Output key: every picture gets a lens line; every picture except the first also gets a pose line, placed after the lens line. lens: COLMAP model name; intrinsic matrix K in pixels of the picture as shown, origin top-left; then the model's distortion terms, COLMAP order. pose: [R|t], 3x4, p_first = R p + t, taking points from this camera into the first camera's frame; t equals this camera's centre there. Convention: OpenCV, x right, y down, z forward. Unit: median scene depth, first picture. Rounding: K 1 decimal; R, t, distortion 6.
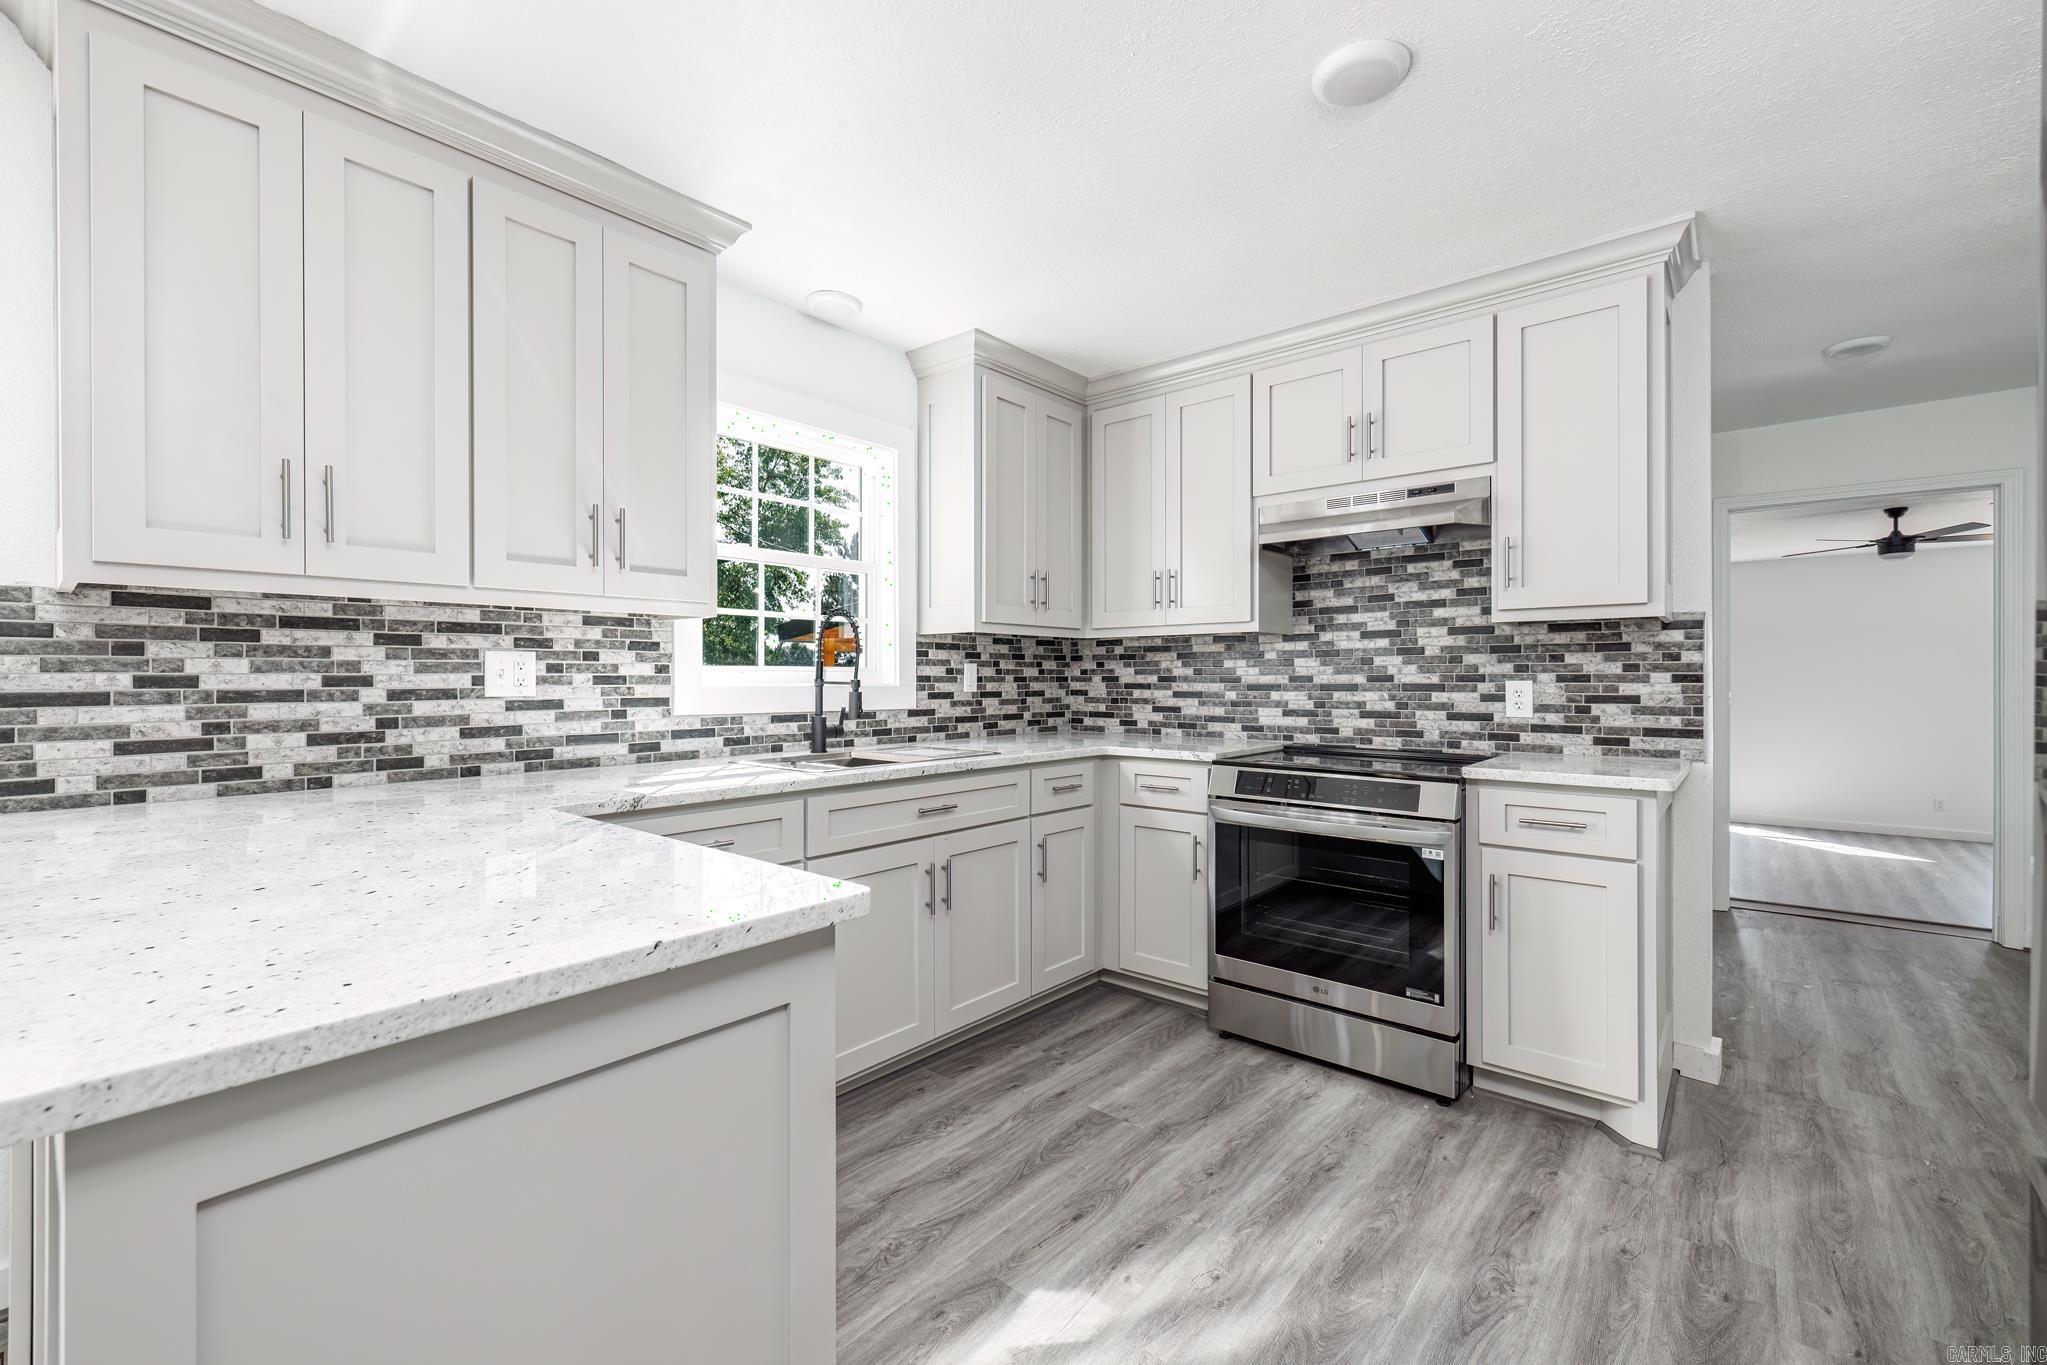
lens RADIAL K [[906.0, 0, 1013.8], [0, 906.0, 674.5], [0, 0, 1]] dist [0.000734, -0.000045]
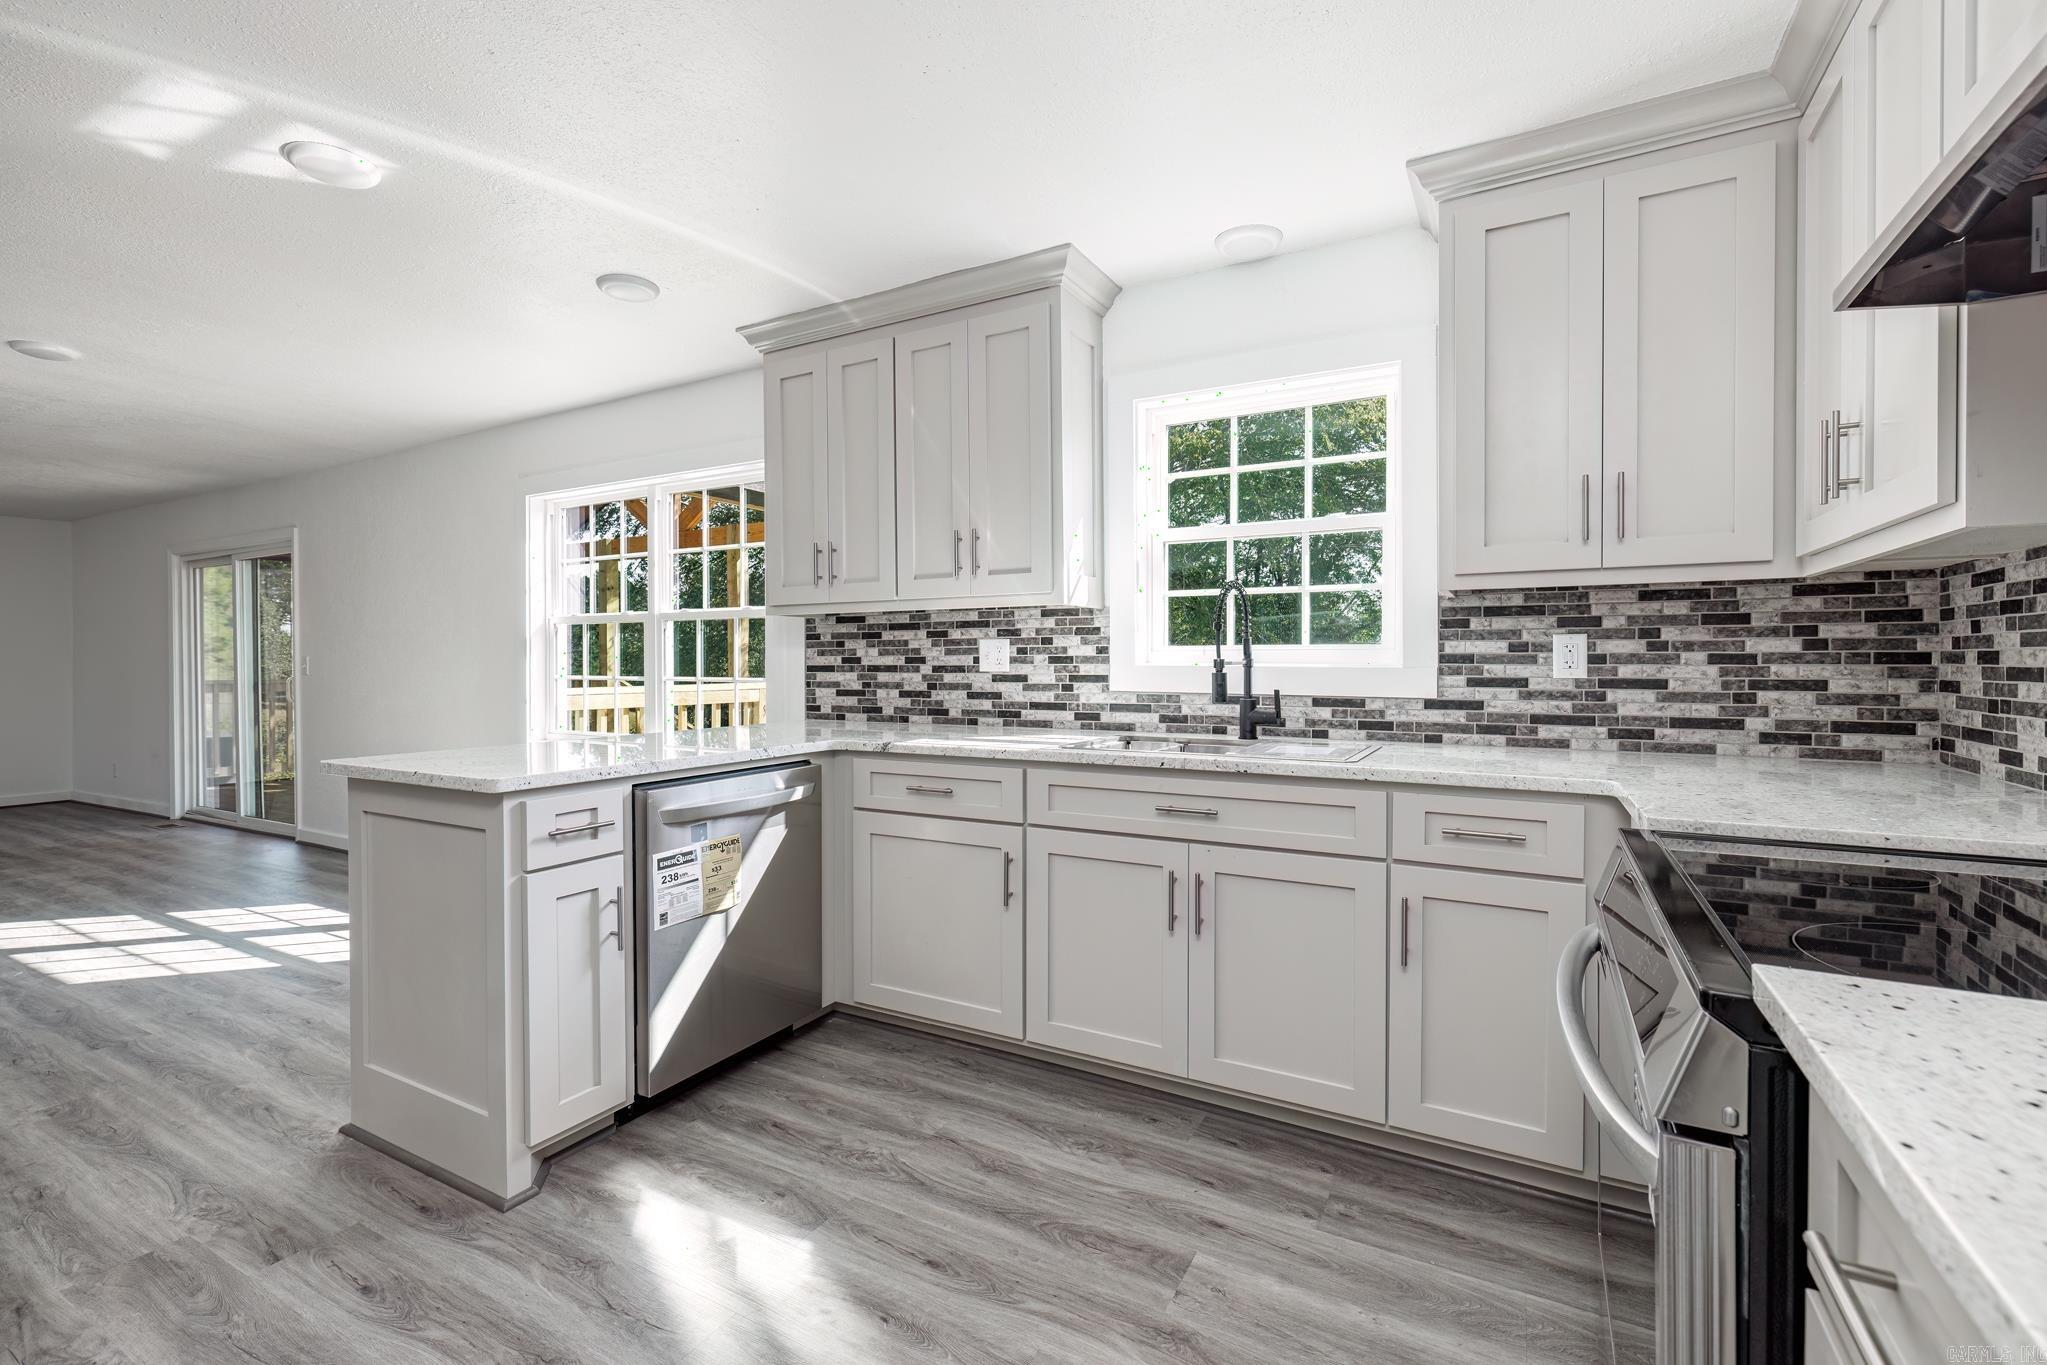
lens RADIAL K [[871.3, 0, 1024.0], [0, 871.3, 667.3], [0, 0, 1]] dist [-0.000714, -0.000176]
pose [[0.188113, 0.011050, -0.982085, 0.751581], [0.007127, 0.999895, 0.012615, 0.001028], [0.982121, -0.009373, 0.188015, 0.758998]]
